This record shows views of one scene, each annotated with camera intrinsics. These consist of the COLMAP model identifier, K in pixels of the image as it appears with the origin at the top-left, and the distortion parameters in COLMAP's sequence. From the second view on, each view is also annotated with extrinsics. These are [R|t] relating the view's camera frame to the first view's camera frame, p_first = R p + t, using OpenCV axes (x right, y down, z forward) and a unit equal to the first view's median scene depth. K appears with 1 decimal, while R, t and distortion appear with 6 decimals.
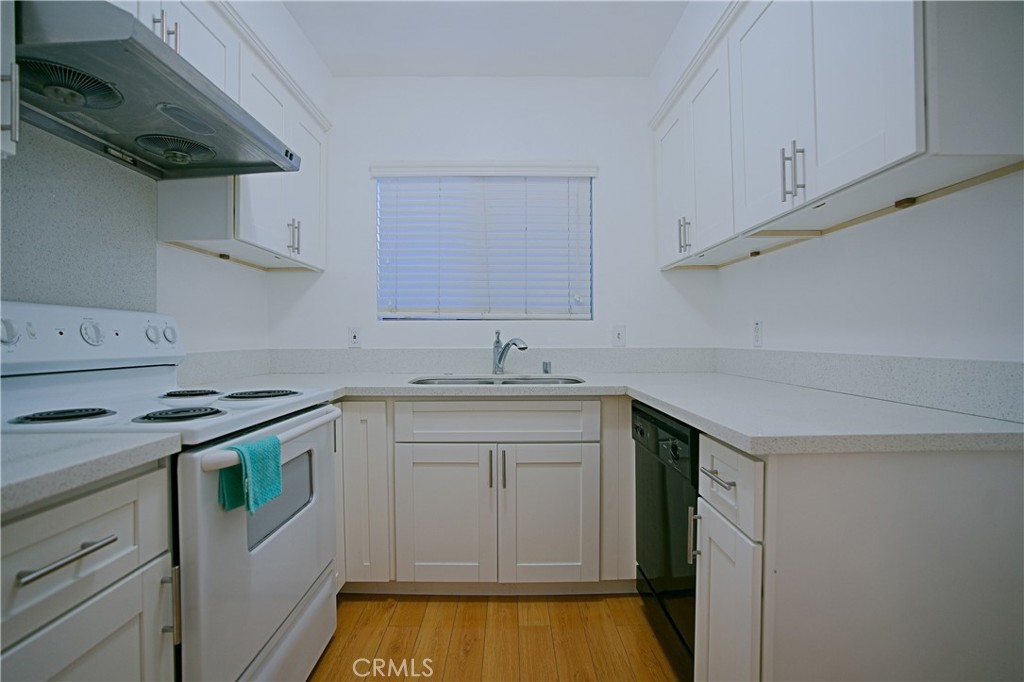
lens RADIAL K [[488.7, 0, 504.0], [0, 488.7, 341.3], [0, 0, 1]] dist [-0.078761, 0.028863]
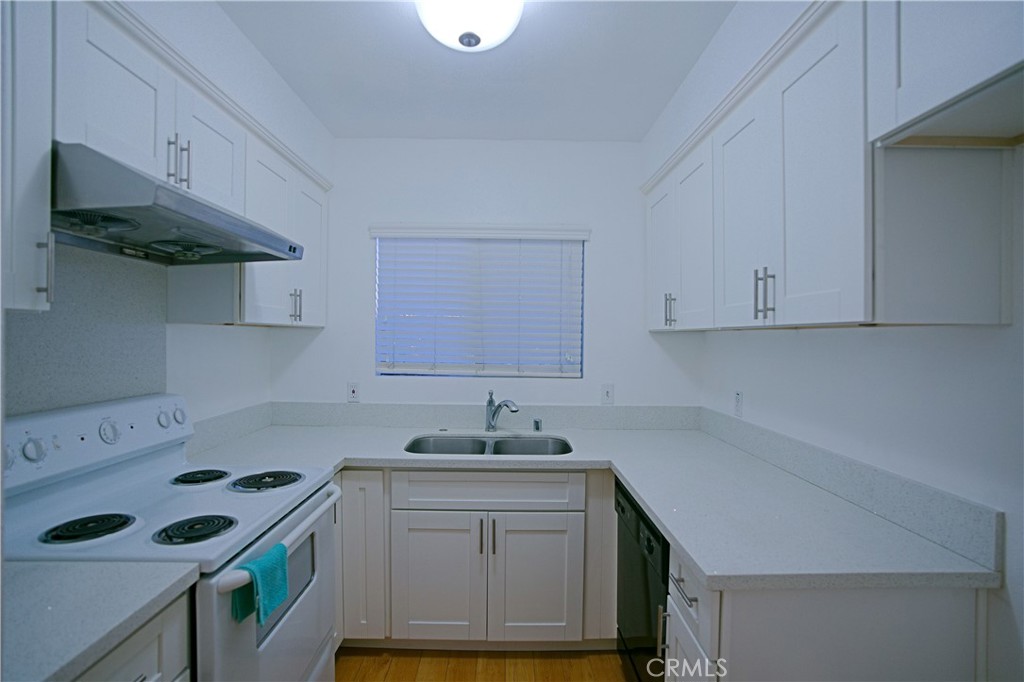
lens RADIAL K [[488.7, 0, 504.0], [0, 488.7, 341.3], [0, 0, 1]] dist [-0.078761, 0.028863]
pose [[0.999905, 0.013221, 0.003894, 0.012717], [-0.013225, 0.999912, 0.000852, -0.167439], [-0.003883, -0.000904, 0.999992, -0.055474]]
